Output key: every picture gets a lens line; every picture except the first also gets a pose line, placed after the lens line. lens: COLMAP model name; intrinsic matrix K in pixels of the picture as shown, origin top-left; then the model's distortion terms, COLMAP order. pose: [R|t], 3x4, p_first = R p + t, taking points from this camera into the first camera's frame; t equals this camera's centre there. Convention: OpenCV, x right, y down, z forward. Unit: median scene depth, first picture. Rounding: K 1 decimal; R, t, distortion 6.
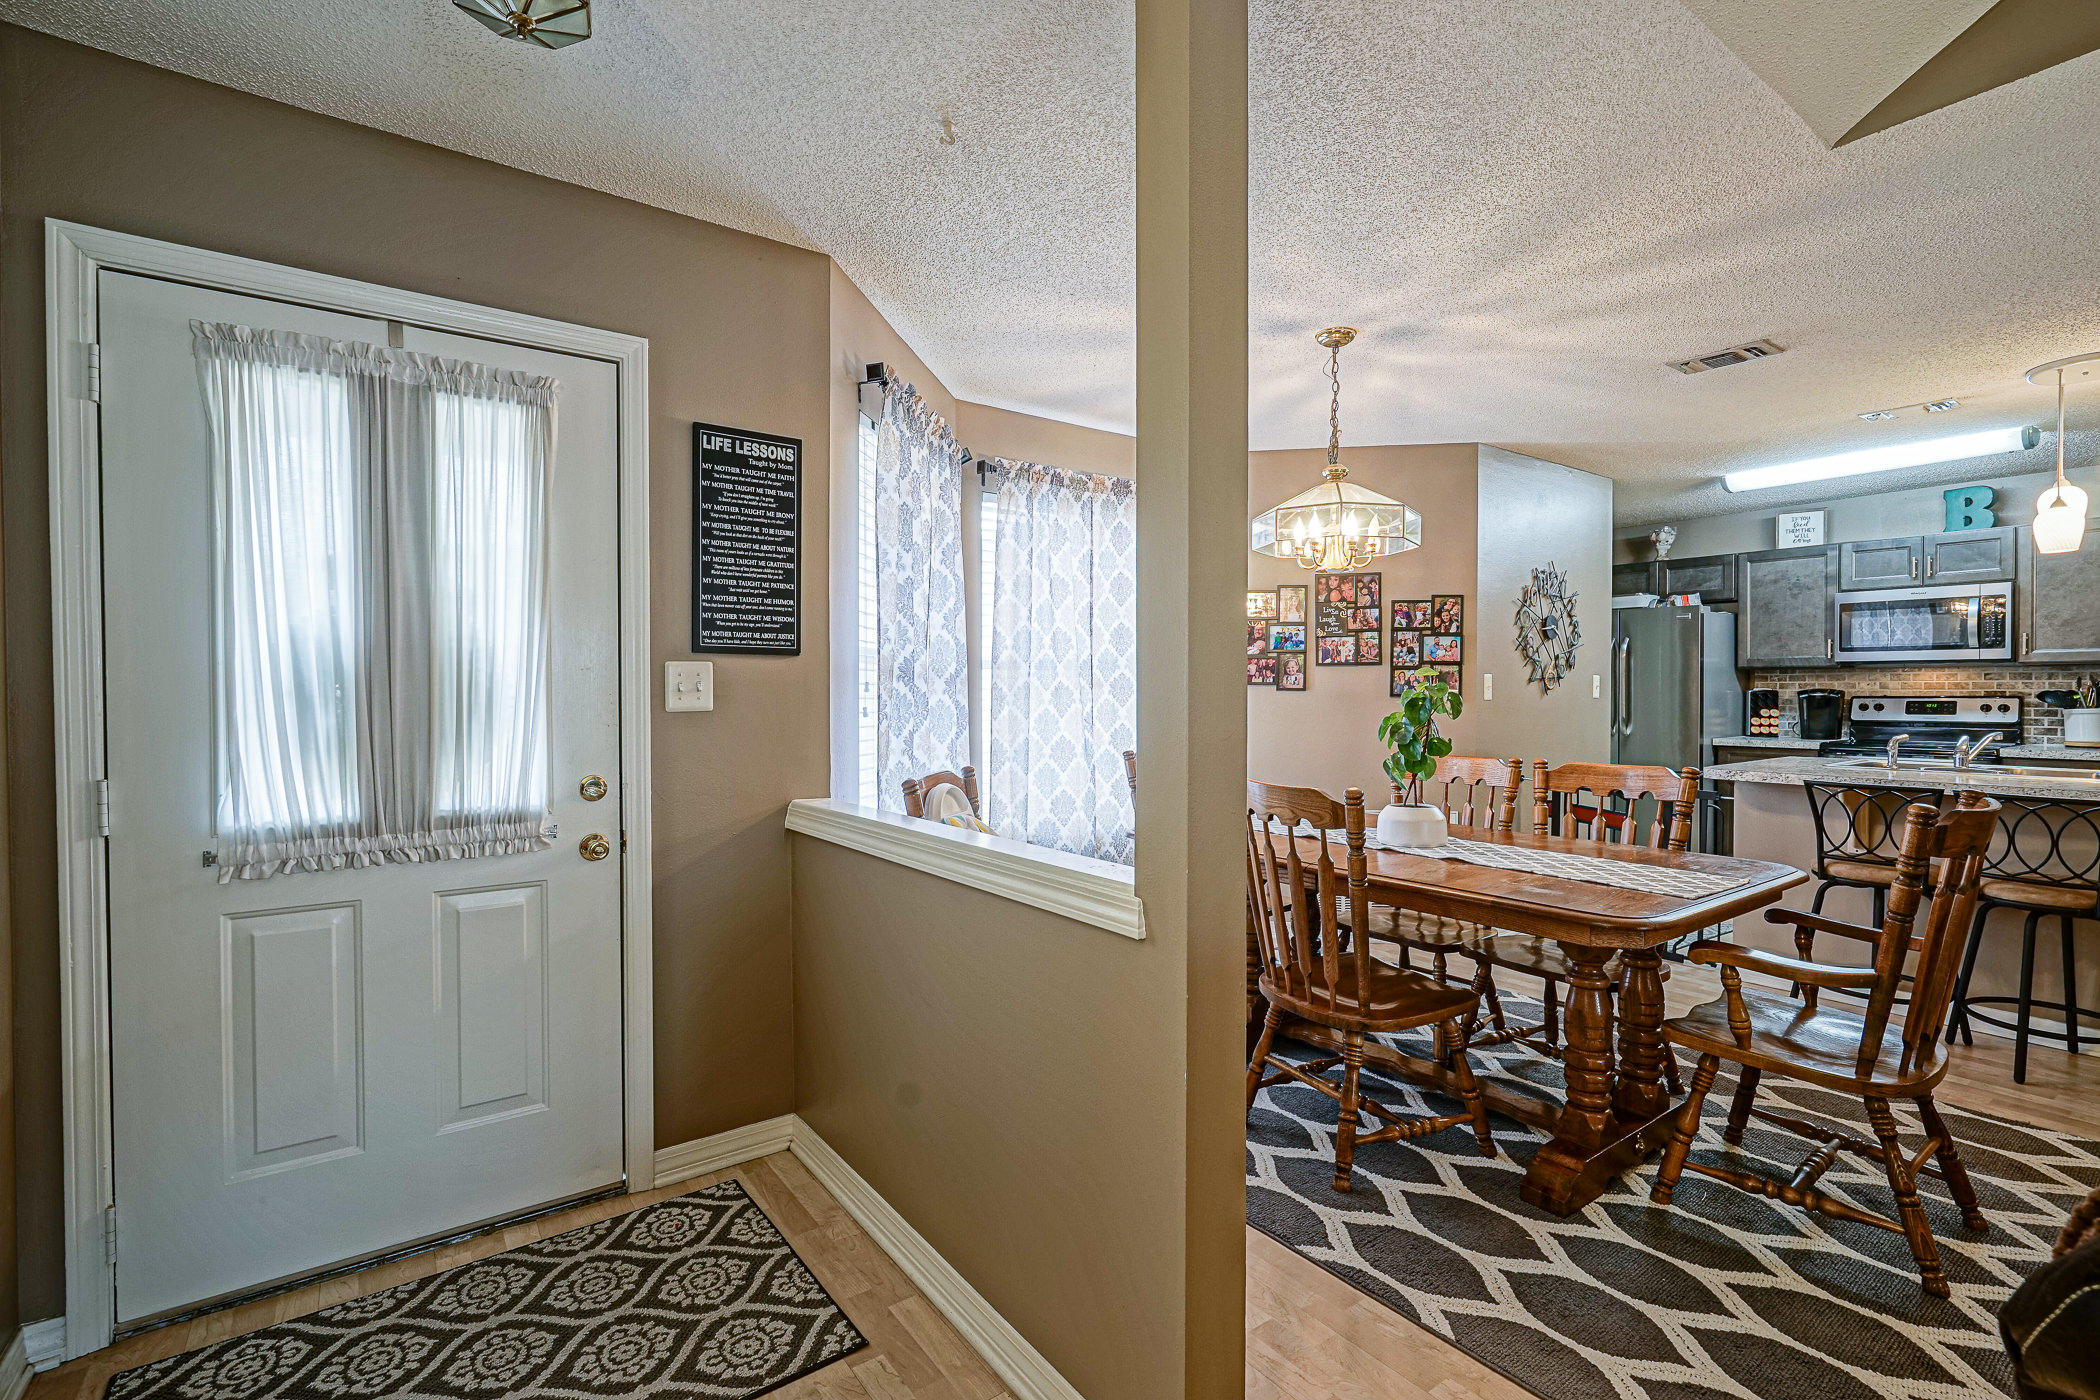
lens RADIAL K [[948.2, 0, 1050.0], [0, 948.2, 700.0], [0, 0, 1]] dist [-0.005057, 0.002988]
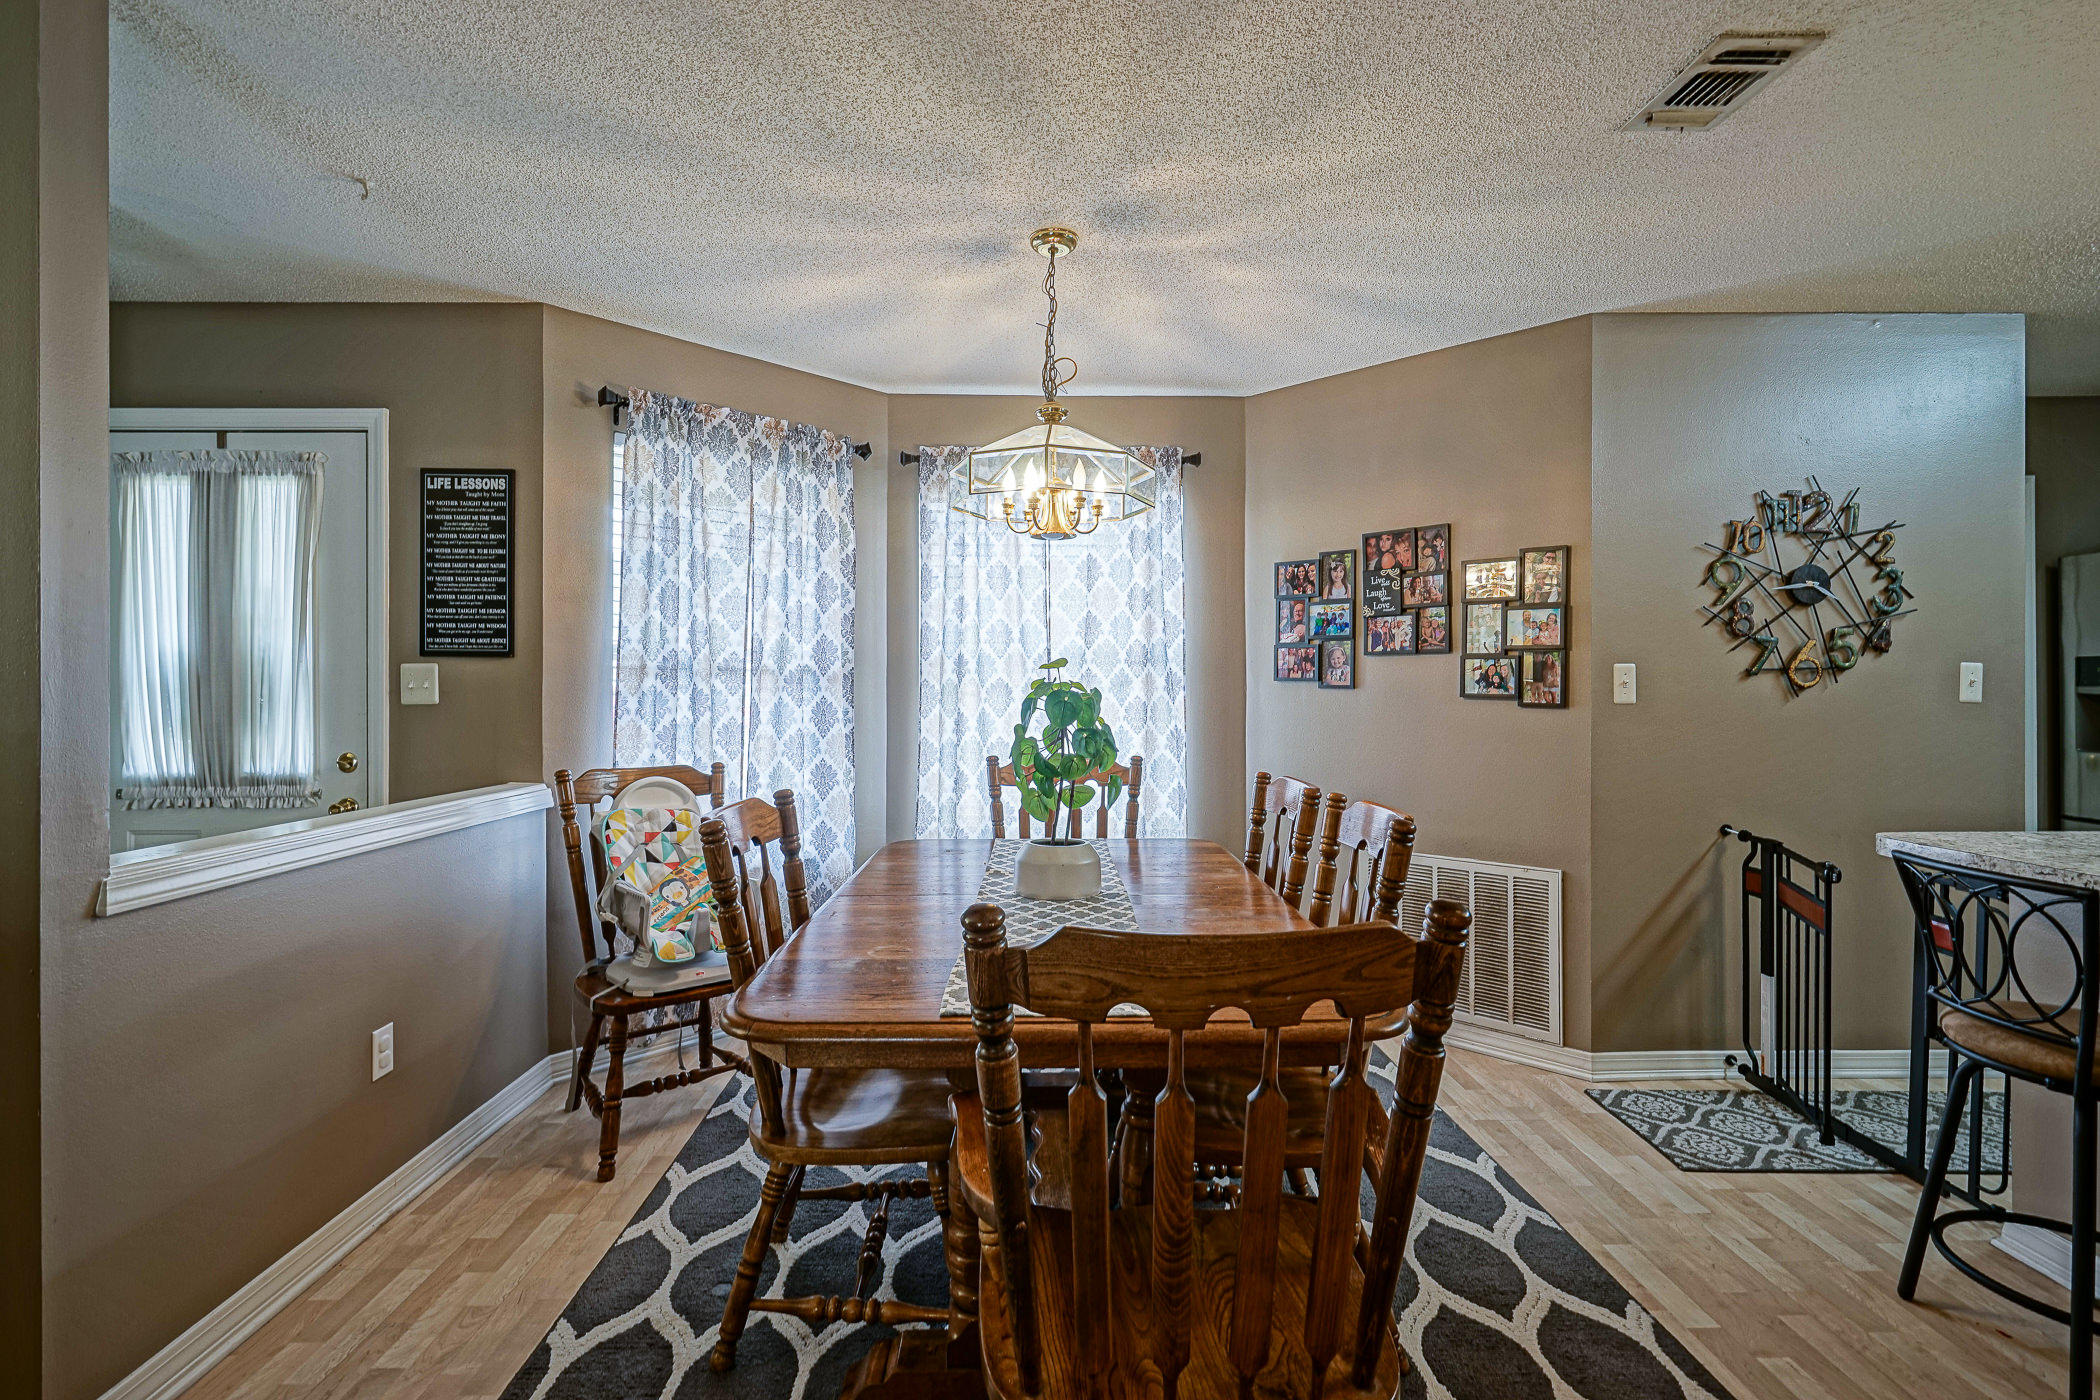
lens RADIAL K [[962.7, 0, 1045.2], [0, 962.7, 683.4], [0, 0, 1]] dist [-0.001790, 0.001369]
pose [[0.817242, -0.001604, -0.576292, 0.517918], [-0.007170, 0.999890, -0.012952, -0.002482], [0.576250, 0.014717, 0.817141, 0.233755]]
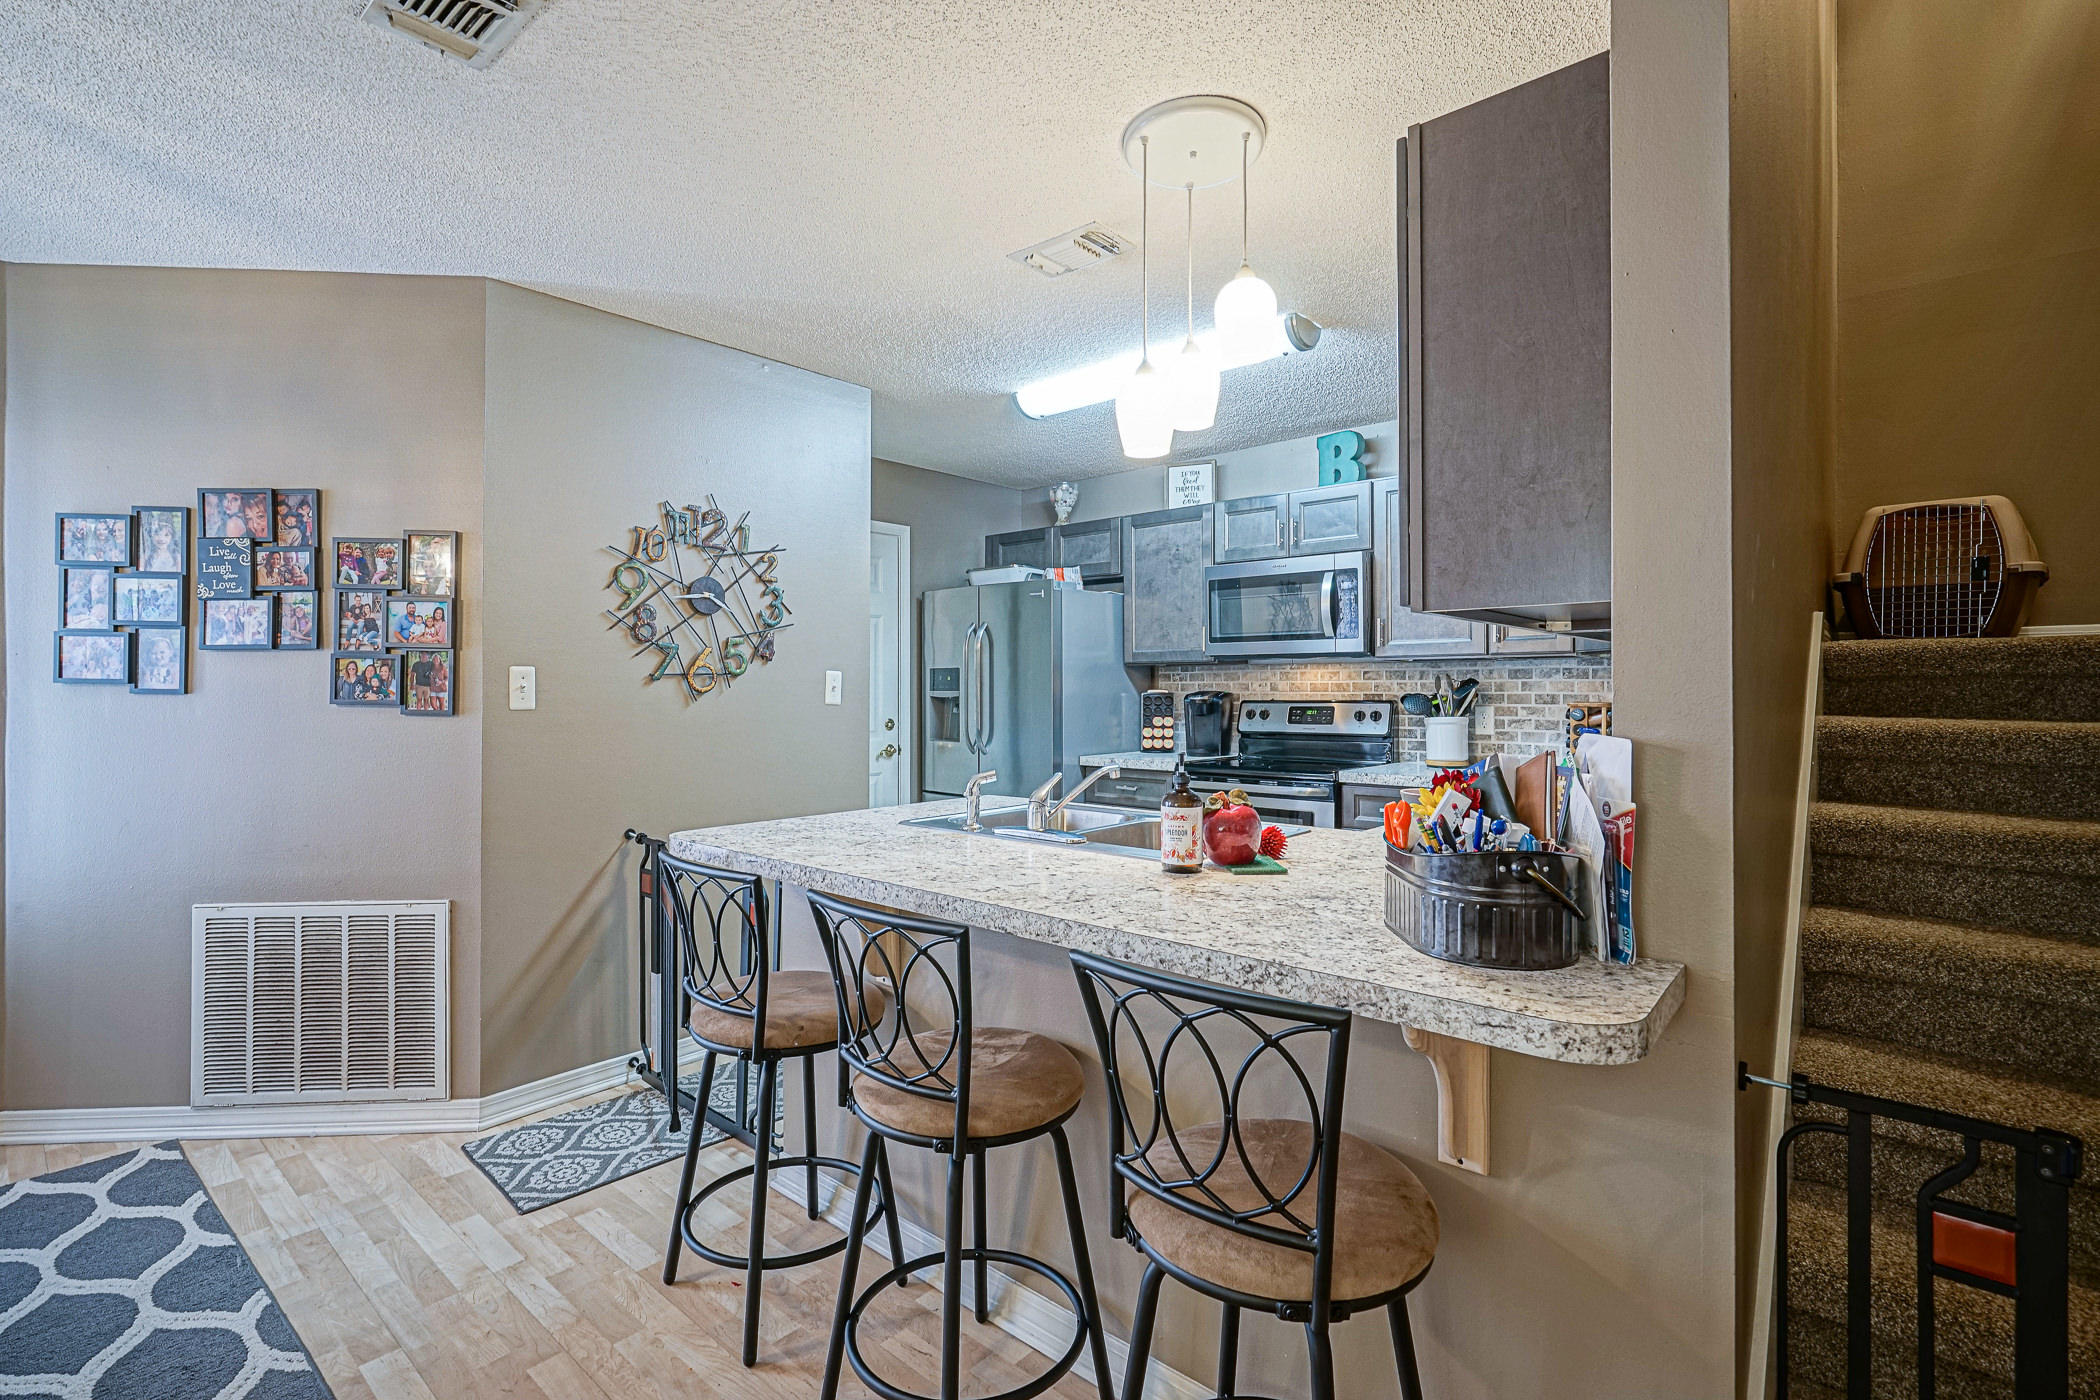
lens RADIAL K [[962.7, 0, 1045.2], [0, 962.7, 683.4], [0, 0, 1]] dist [-0.001790, 0.001369]
pose [[0.974437, 0.002053, 0.224652, 0.648653], [0.002166, 0.999826, -0.018531, -0.004522], [-0.224651, 0.018544, 0.974263, 0.331023]]
